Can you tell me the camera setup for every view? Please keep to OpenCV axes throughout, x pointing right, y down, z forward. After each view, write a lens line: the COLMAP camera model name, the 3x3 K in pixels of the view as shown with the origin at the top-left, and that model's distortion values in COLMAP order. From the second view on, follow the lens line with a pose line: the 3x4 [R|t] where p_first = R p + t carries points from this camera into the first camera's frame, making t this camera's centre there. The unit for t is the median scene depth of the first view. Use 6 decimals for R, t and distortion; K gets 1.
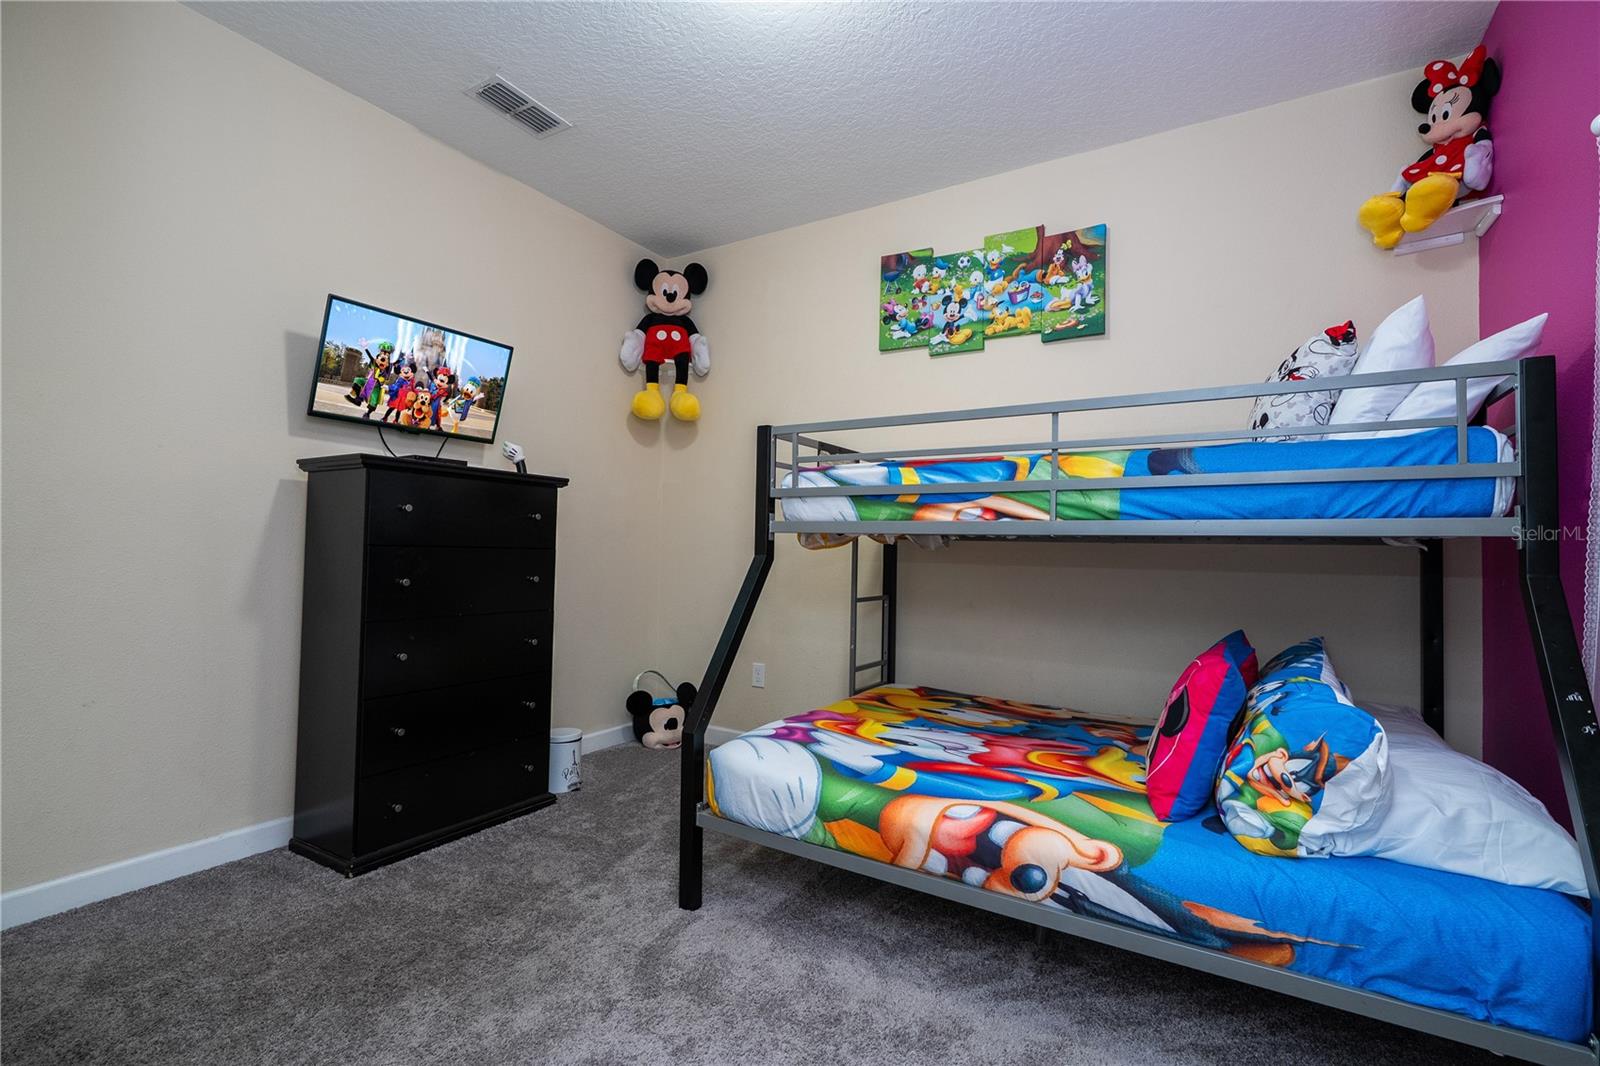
lens RADIAL K [[722.6, 0, 813.2], [0, 722.6, 532.1], [0, 0, 1]] dist [-0.003043, 0.001077]
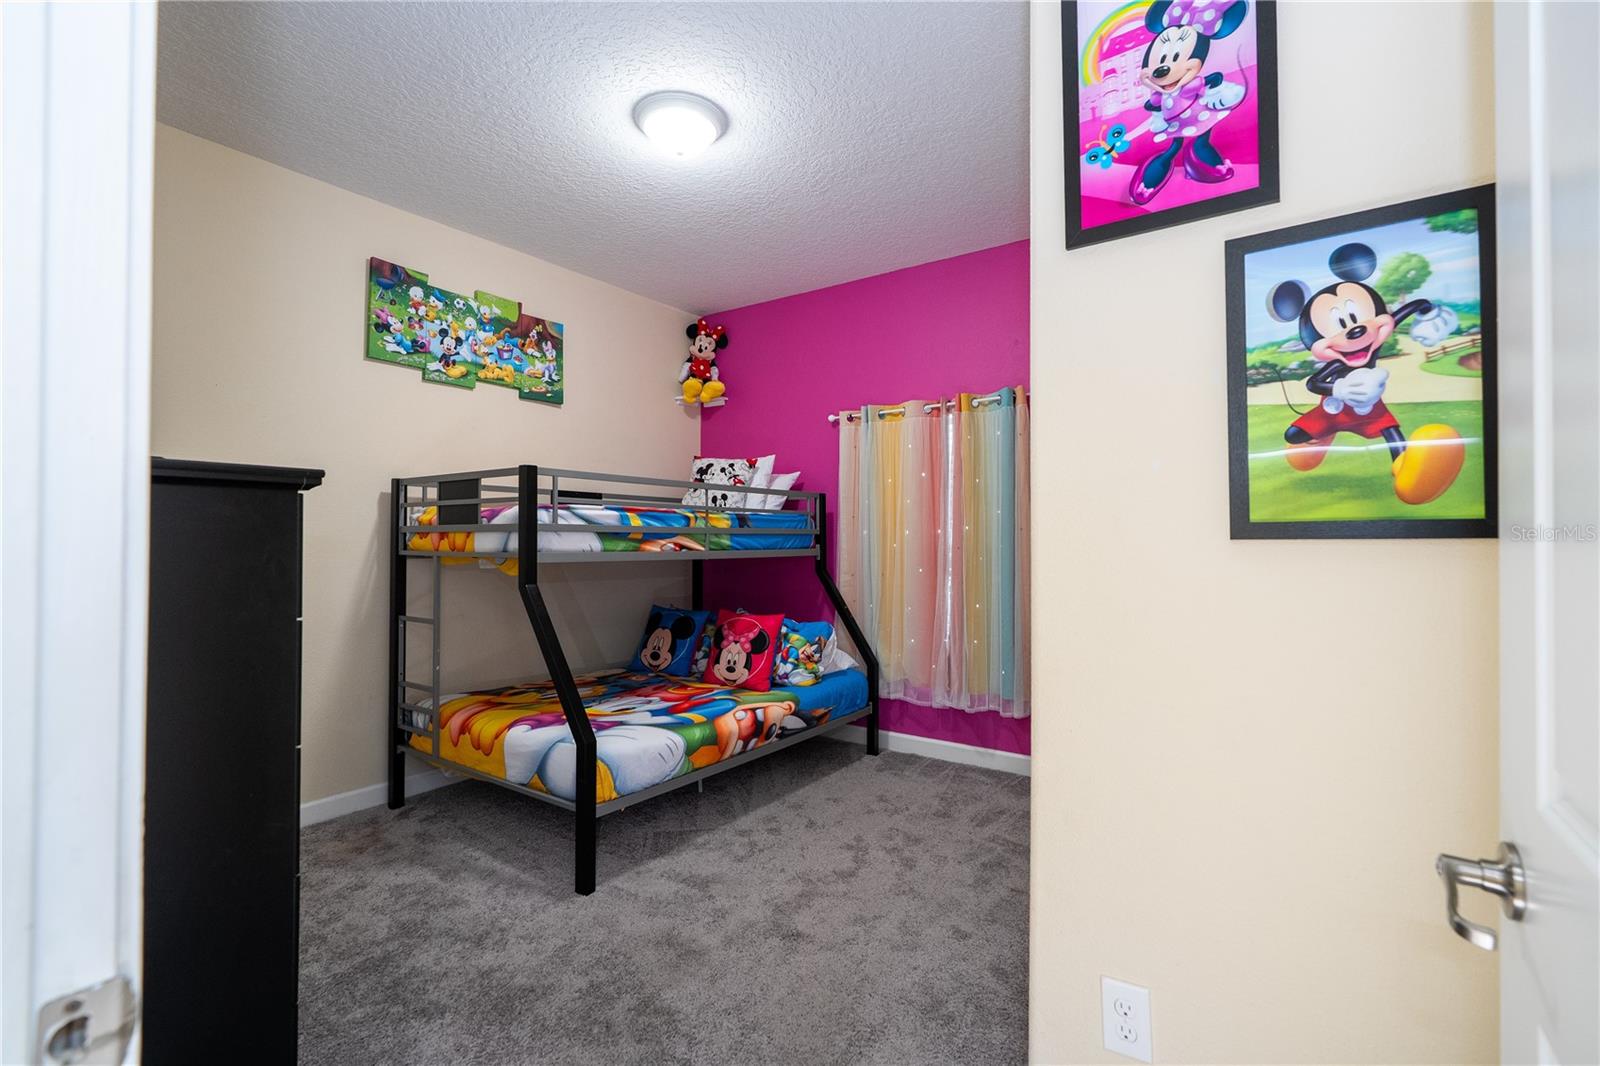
lens RADIAL K [[722.6, 0, 813.2], [0, 722.6, 532.1], [0, 0, 1]] dist [-0.003043, 0.001077]
pose [[0.064887, -0.010373, 0.997839, -0.939921], [-0.027590, 0.999545, 0.012185, -0.060197], [-0.997511, -0.028321, 0.064571, 0.419098]]
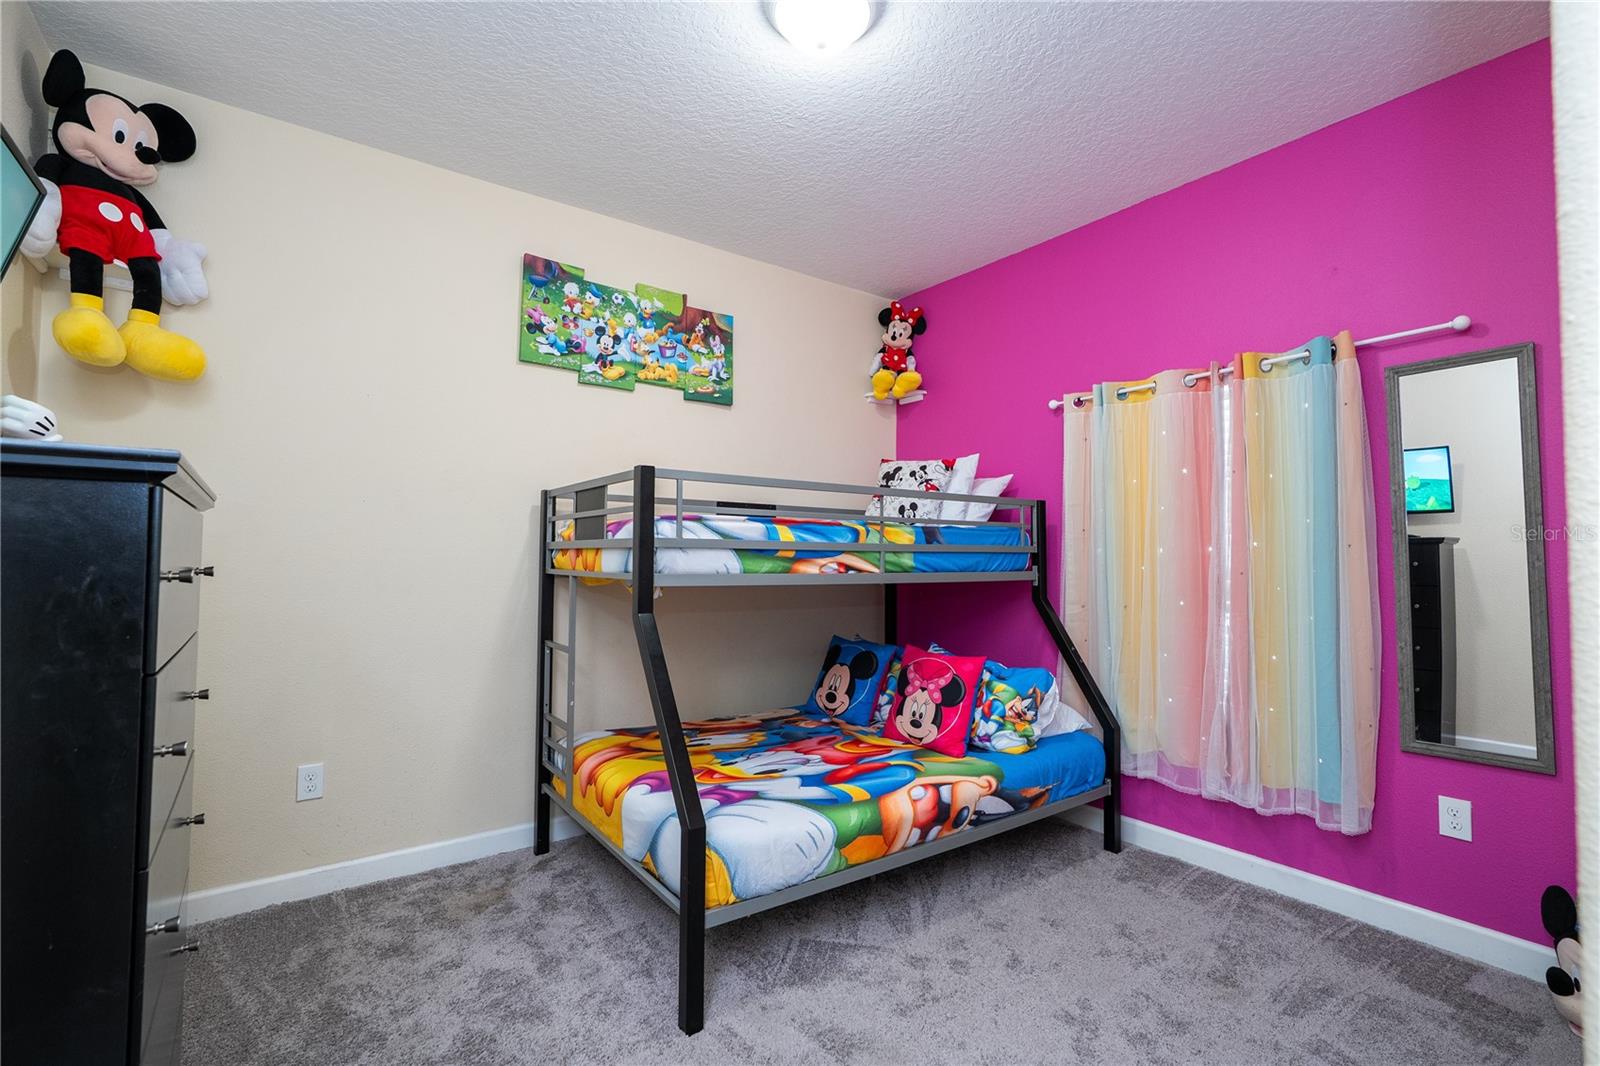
lens RADIAL K [[722.6, 0, 813.2], [0, 722.6, 532.1], [0, 0, 1]] dist [-0.003043, 0.001077]
pose [[0.378114, 0.014193, 0.925650, -0.672718], [-0.024536, 0.999685, -0.005306, -0.056195], [-0.925434, -0.020706, 0.378343, 0.397623]]
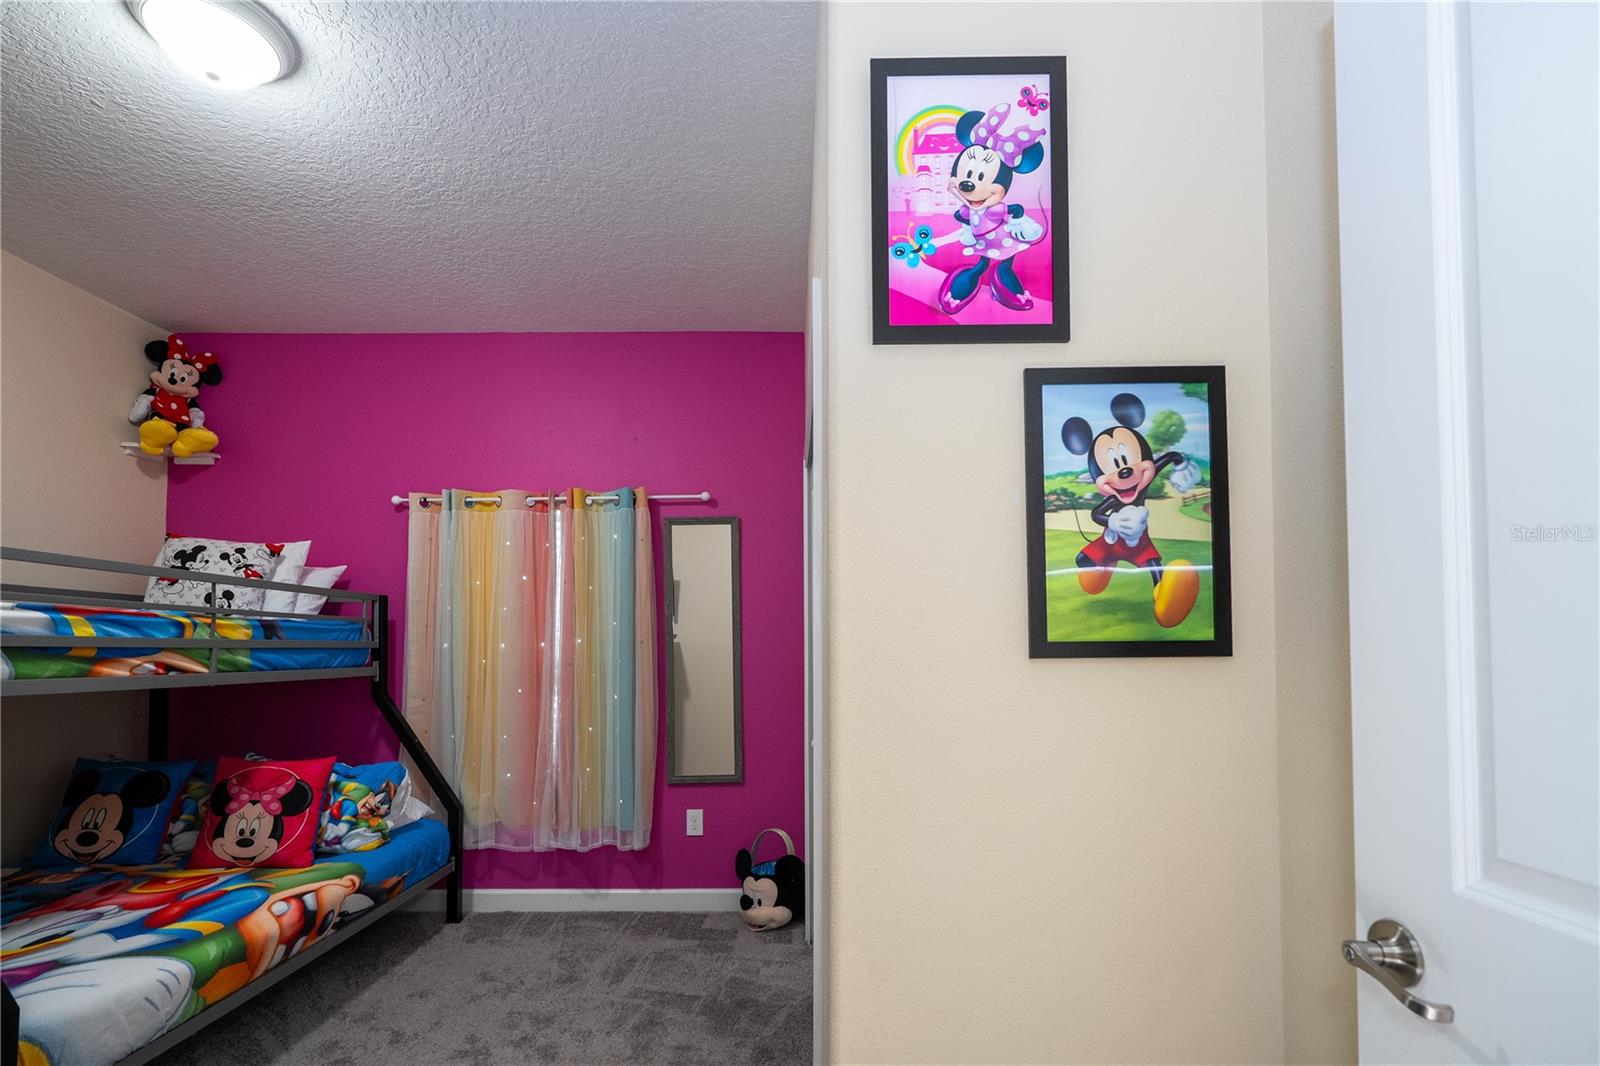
lens RADIAL K [[753.0, 0, 802.8], [0, 753.0, 624.9], [0, 0, 1]] dist [-0.000119, 0.001676]
pose [[-0.516786, 0.009617, 0.856060, -0.831151], [-0.031513, 0.999046, -0.030246, -0.059497], [-0.855534, -0.042608, -0.515990, 0.540057]]
